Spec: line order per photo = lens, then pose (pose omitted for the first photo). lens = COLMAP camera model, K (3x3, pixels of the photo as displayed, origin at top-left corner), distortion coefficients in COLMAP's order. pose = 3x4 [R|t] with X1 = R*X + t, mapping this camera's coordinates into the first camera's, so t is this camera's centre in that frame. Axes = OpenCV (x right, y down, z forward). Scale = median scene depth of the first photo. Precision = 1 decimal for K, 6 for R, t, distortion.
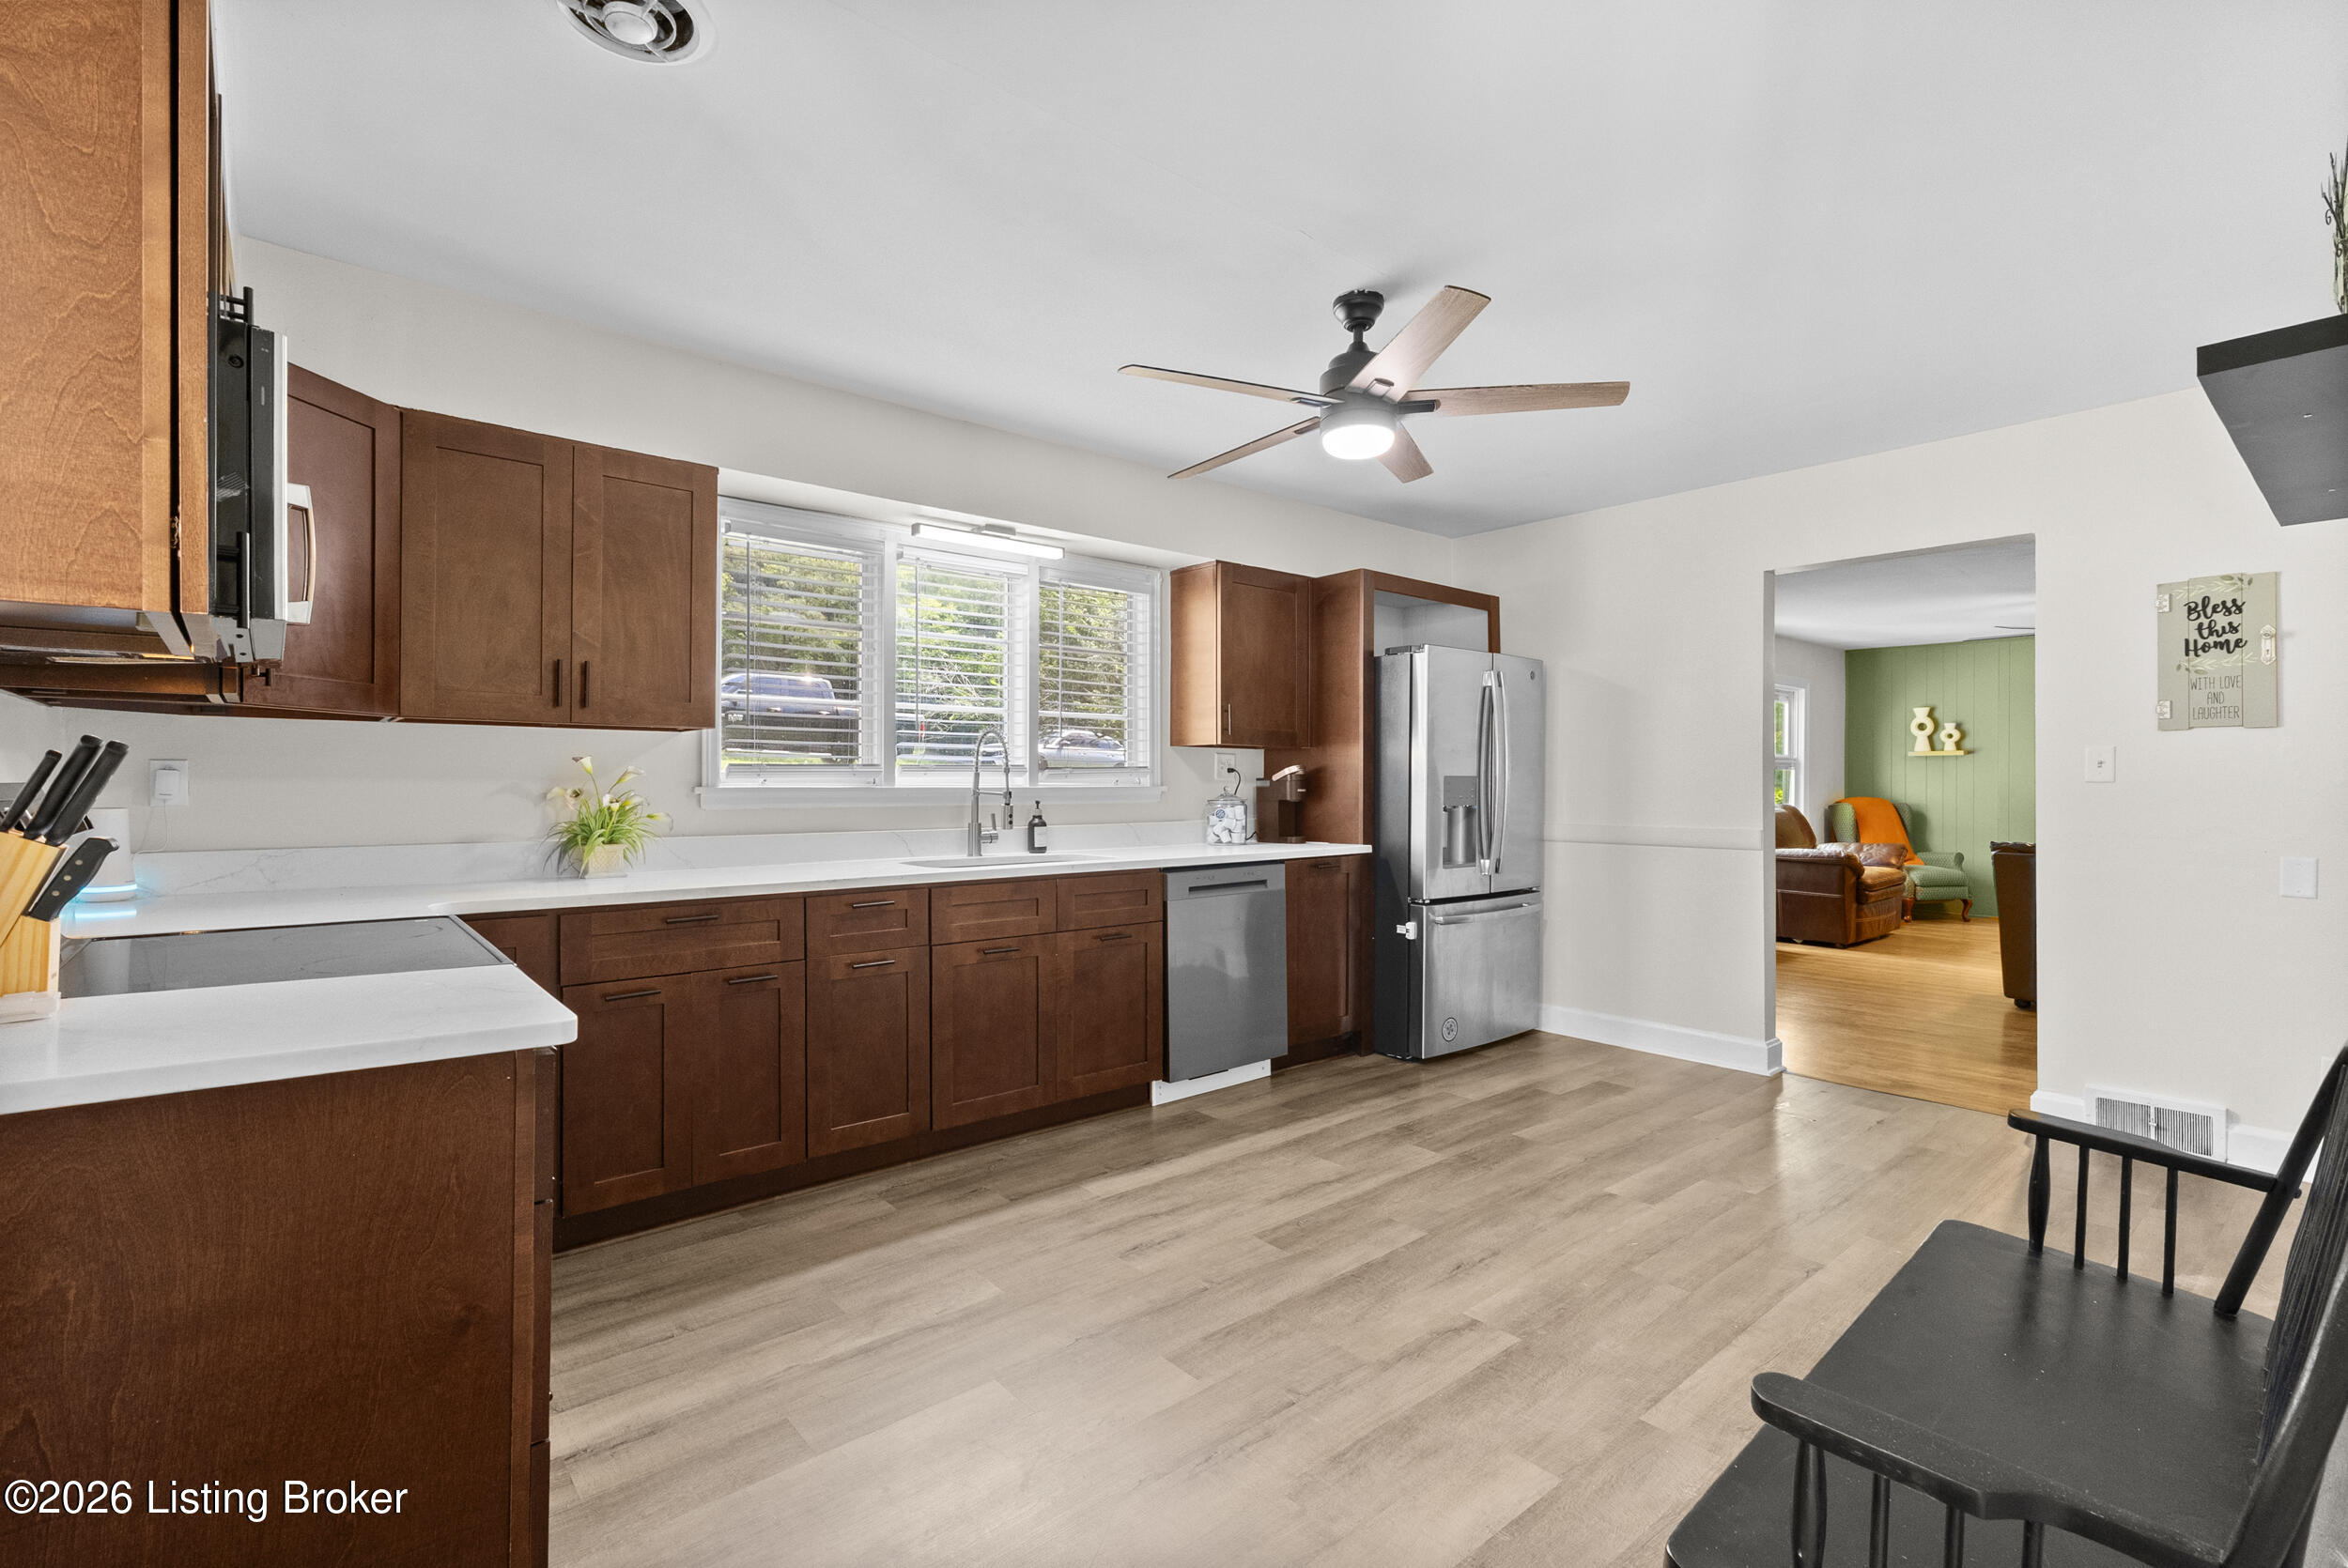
lens RADIAL K [[1063.2, 0, 1174.0], [0, 1063.2, 784.0], [0, 0, 1]] dist [-0.008699, 0.000178]
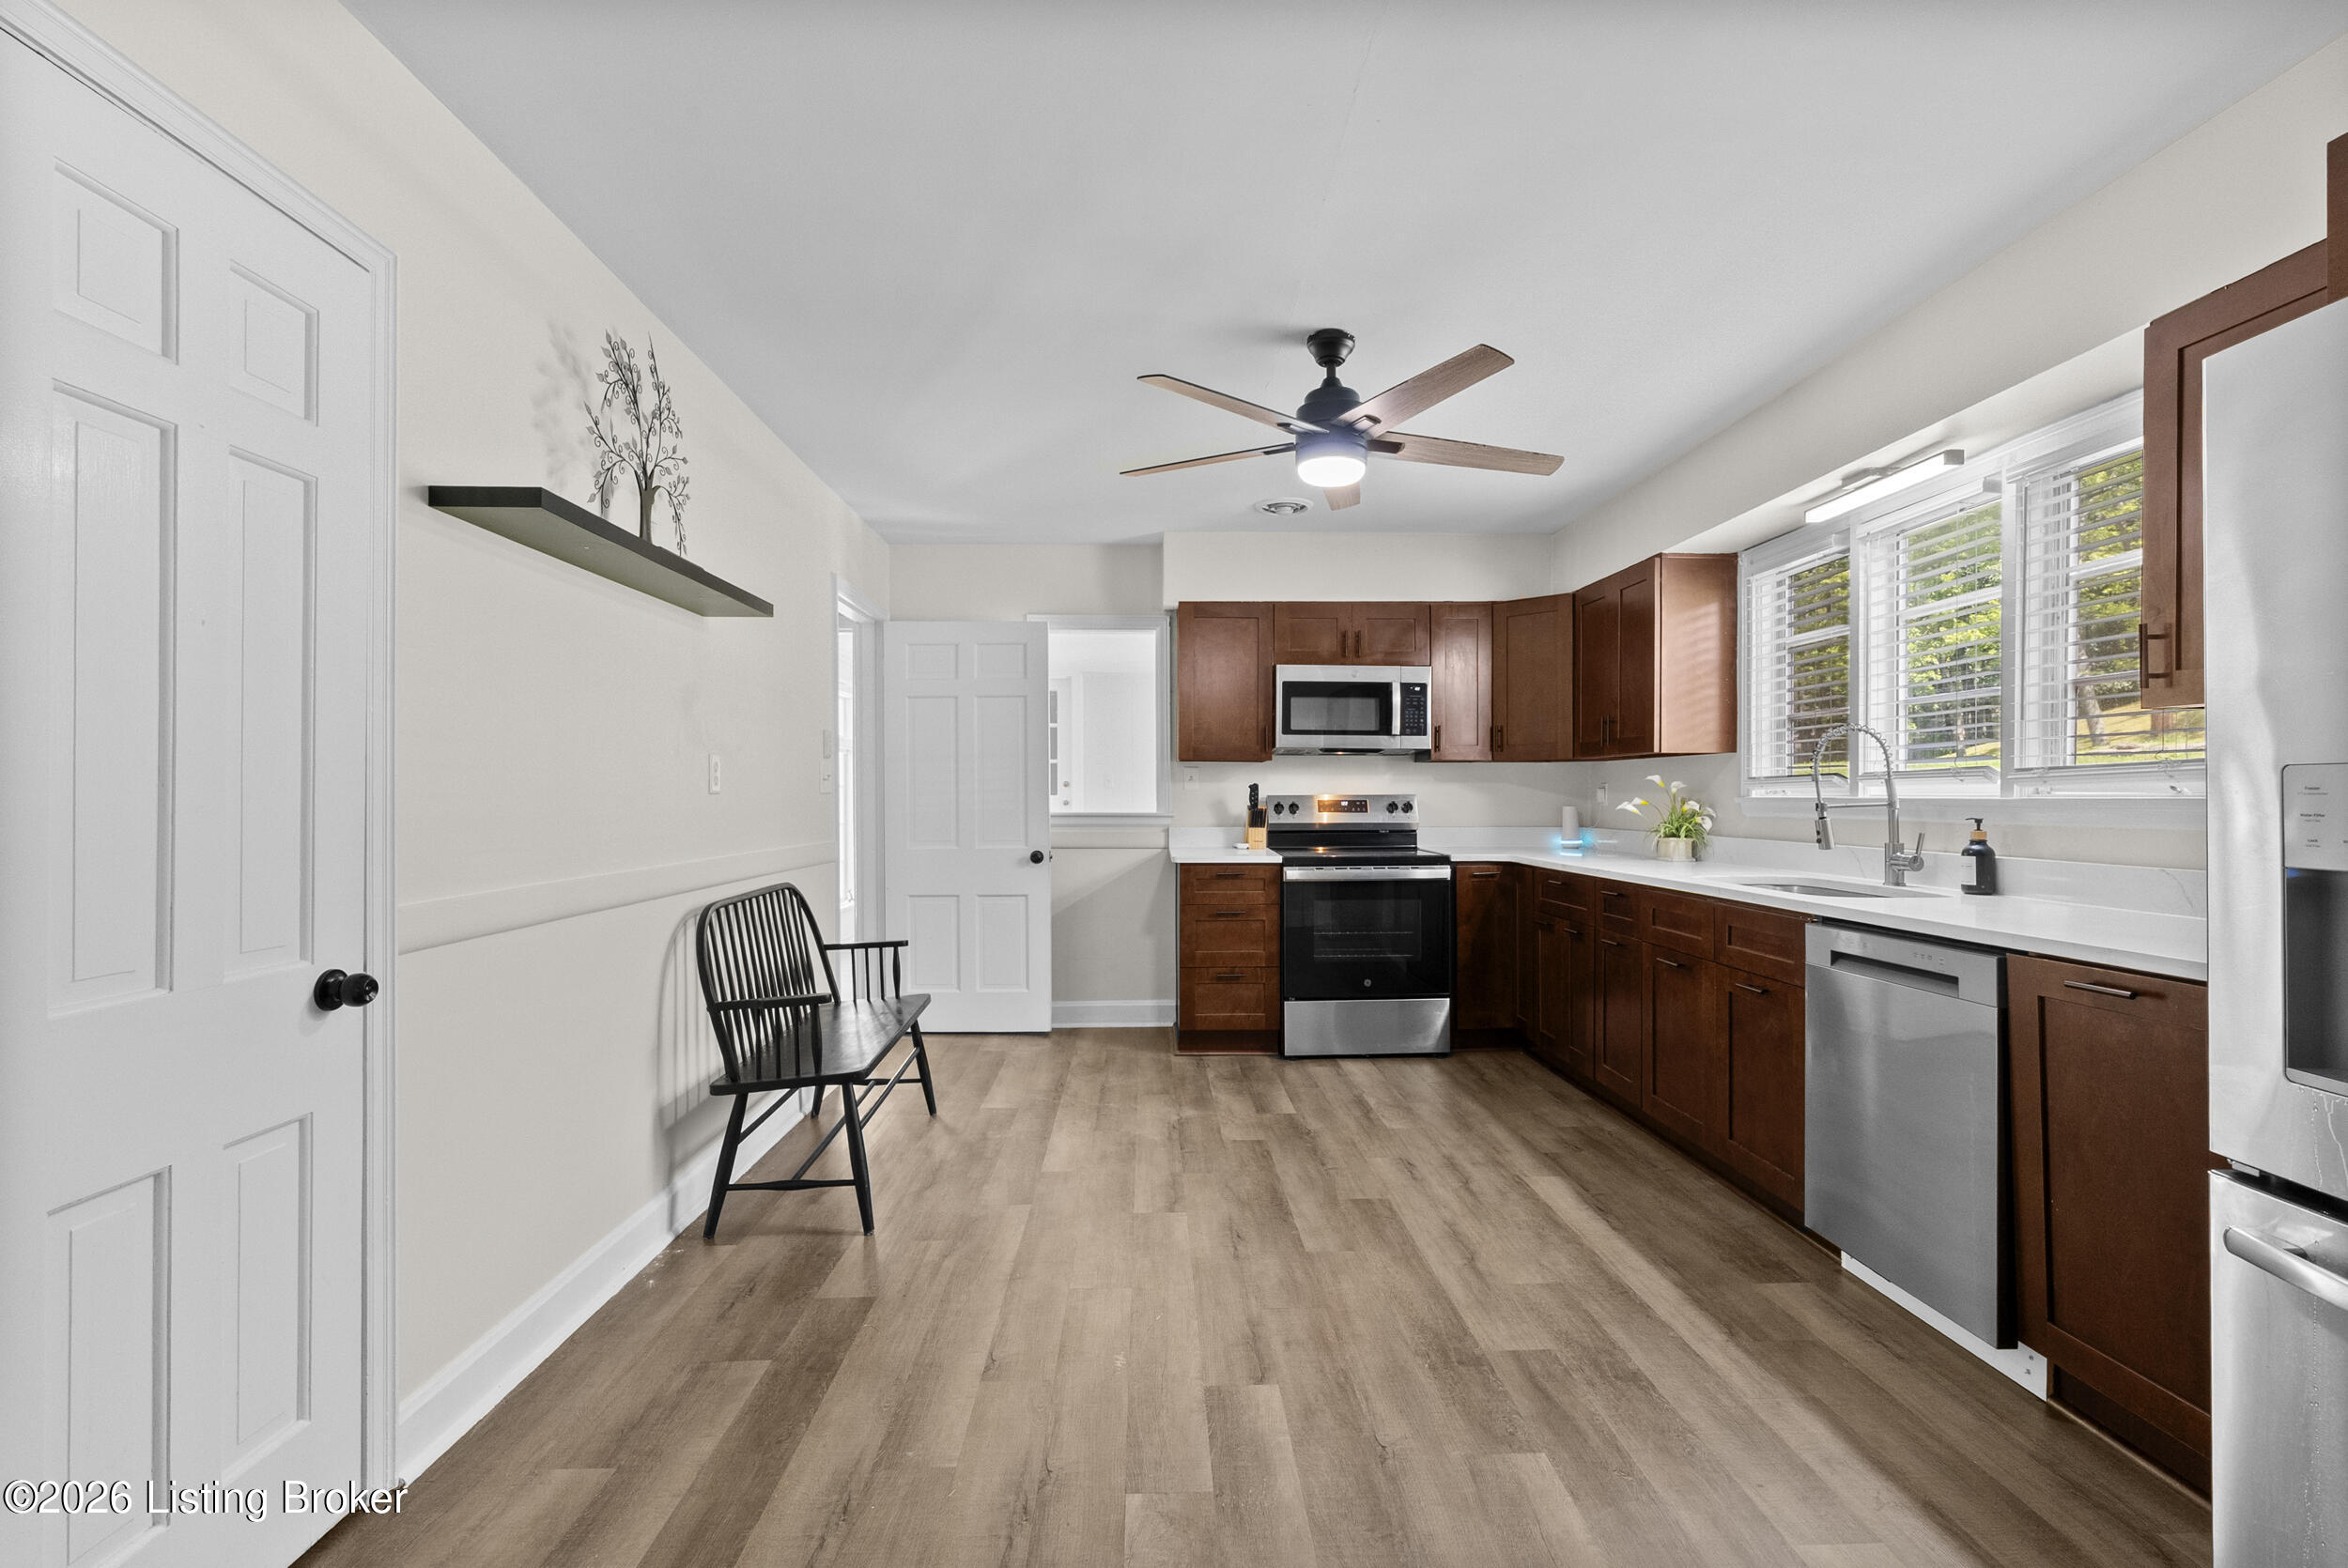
lens RADIAL K [[1063.2, 0, 1174.0], [0, 1063.2, 784.0], [0, 0, 1]] dist [-0.008699, 0.000178]
pose [[-0.624721, -0.009461, -0.780790, 0.993193], [-0.000765, 0.999934, -0.011505, 0.002984], [0.780847, -0.006590, -0.624687, 1.390739]]
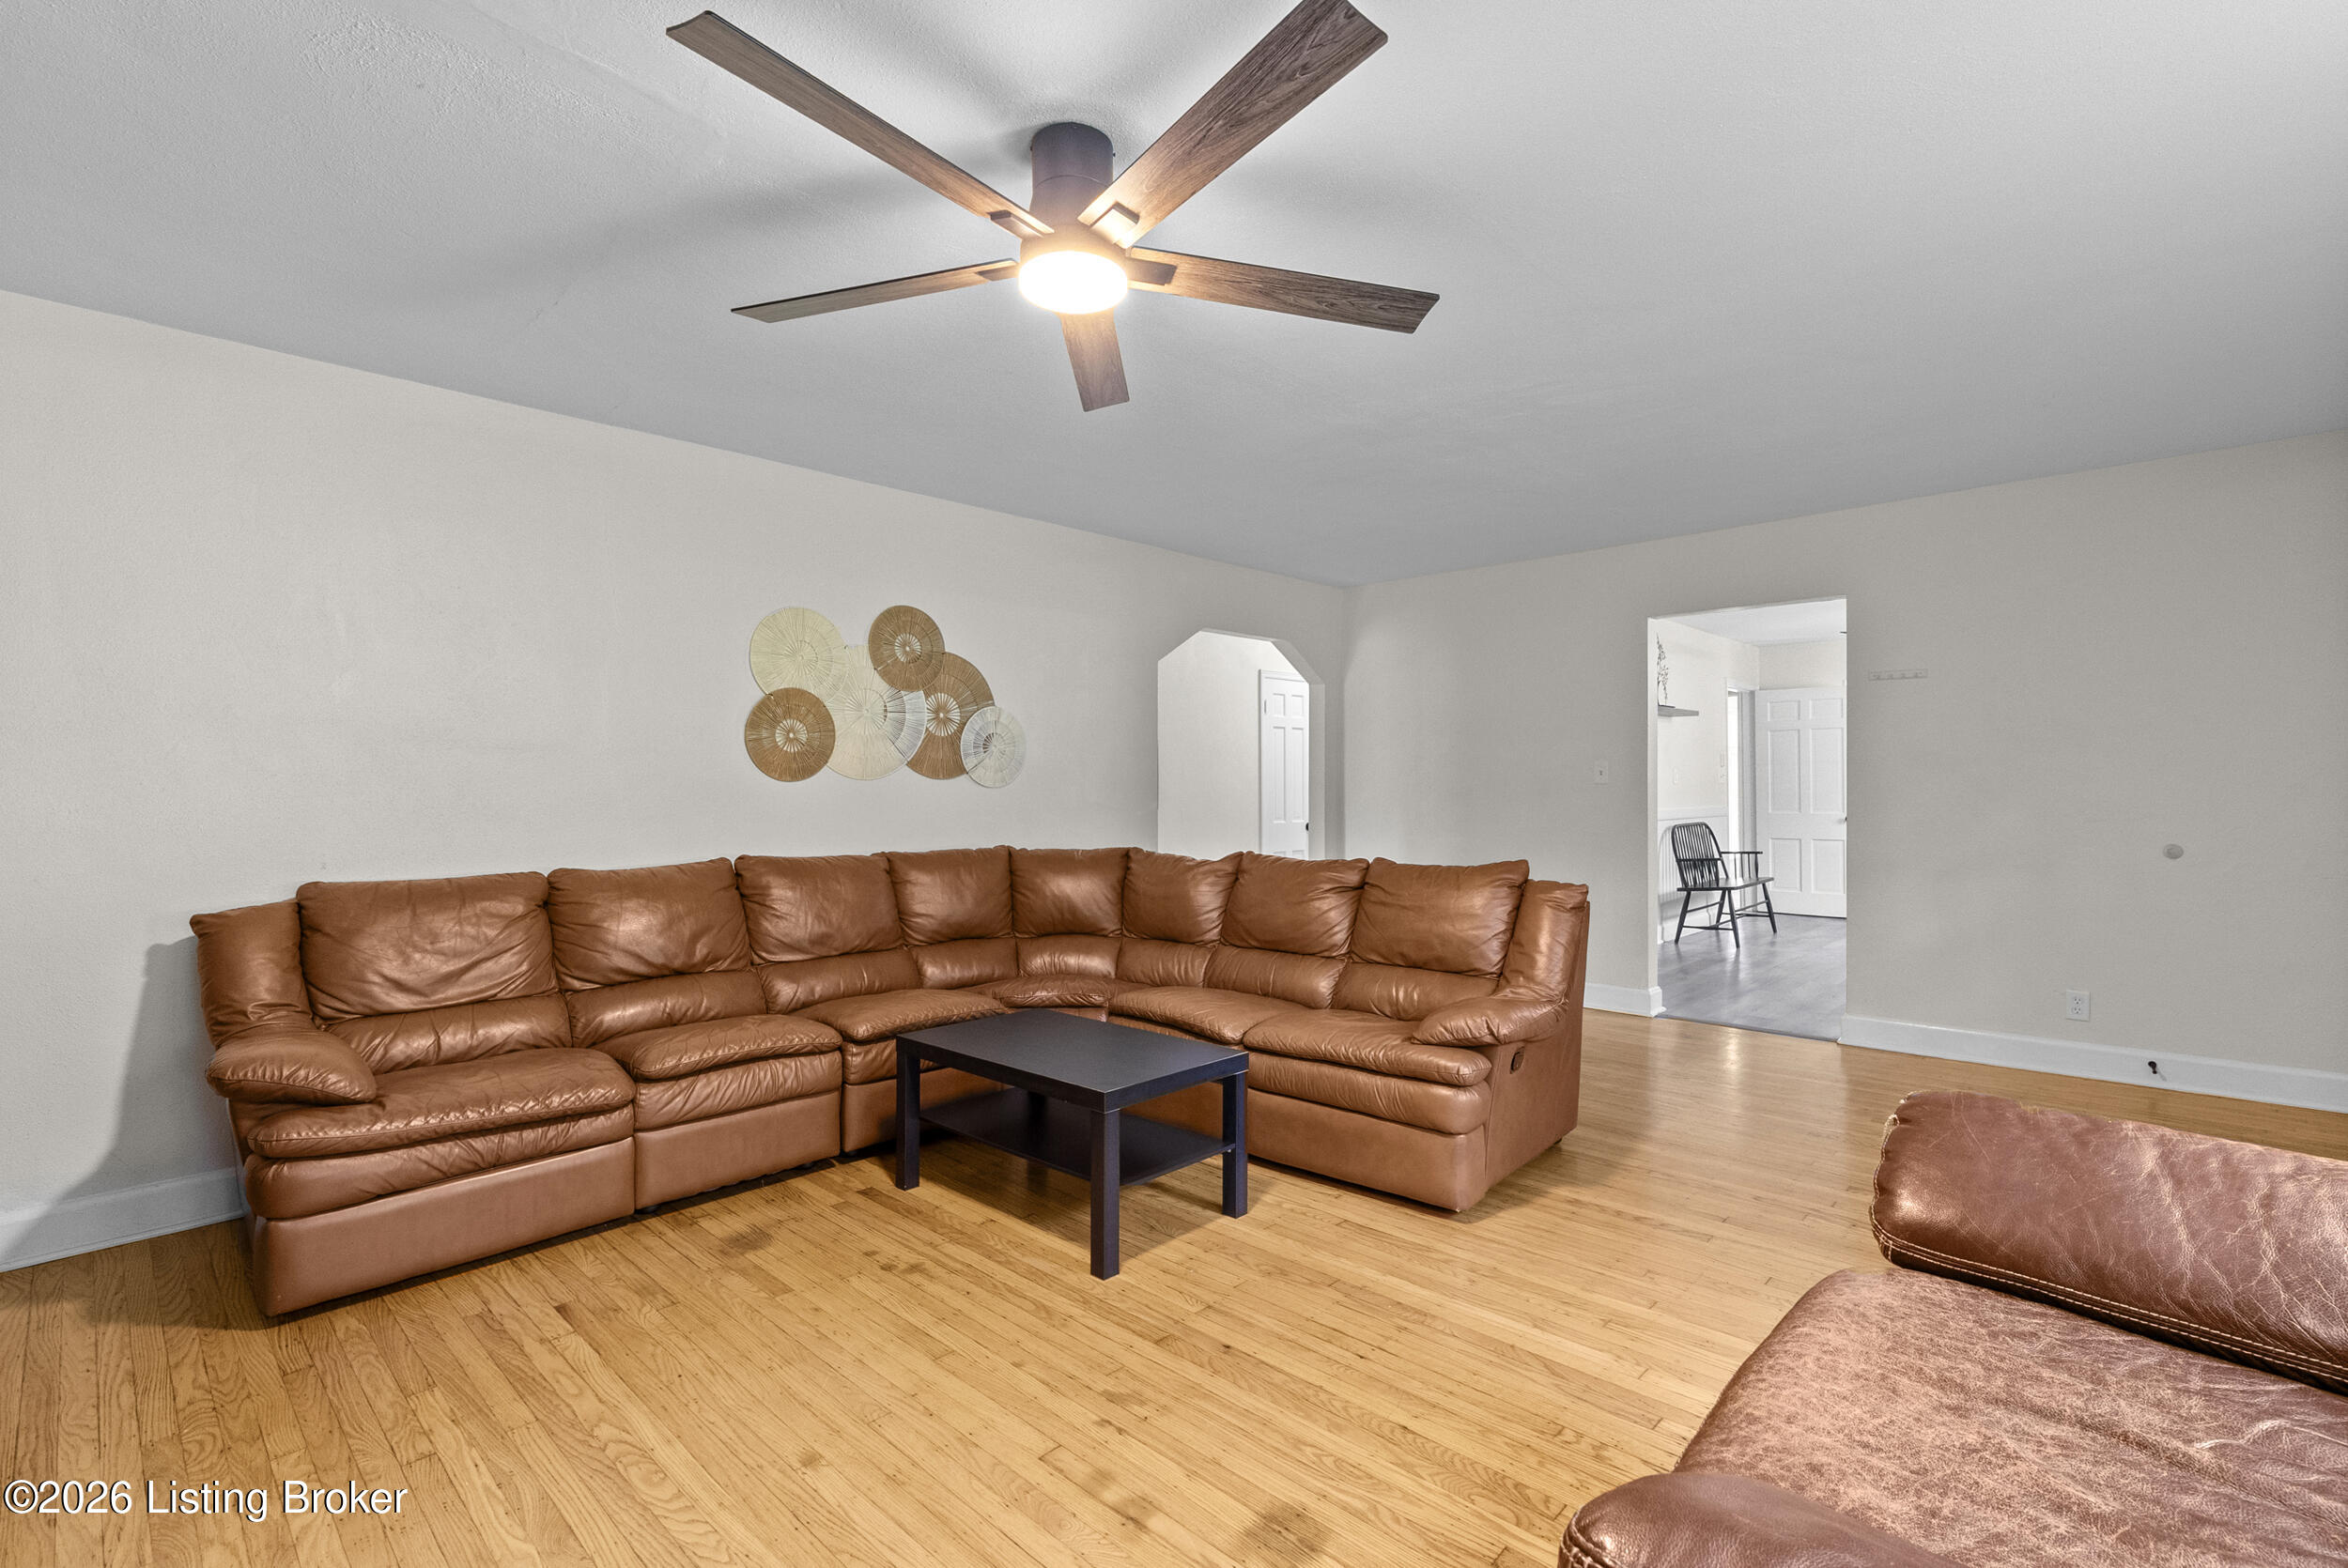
lens RADIAL K [[1063.2, 0, 1174.0], [0, 1063.2, 784.0], [0, 0, 1]] dist [-0.008699, 0.000178]
pose [[-0.995438, 0.004991, -0.095278, 2.169033], [0.005465, 0.999974, -0.004708, 0.003837], [0.095252, -0.005207, -0.995440, 3.240252]]
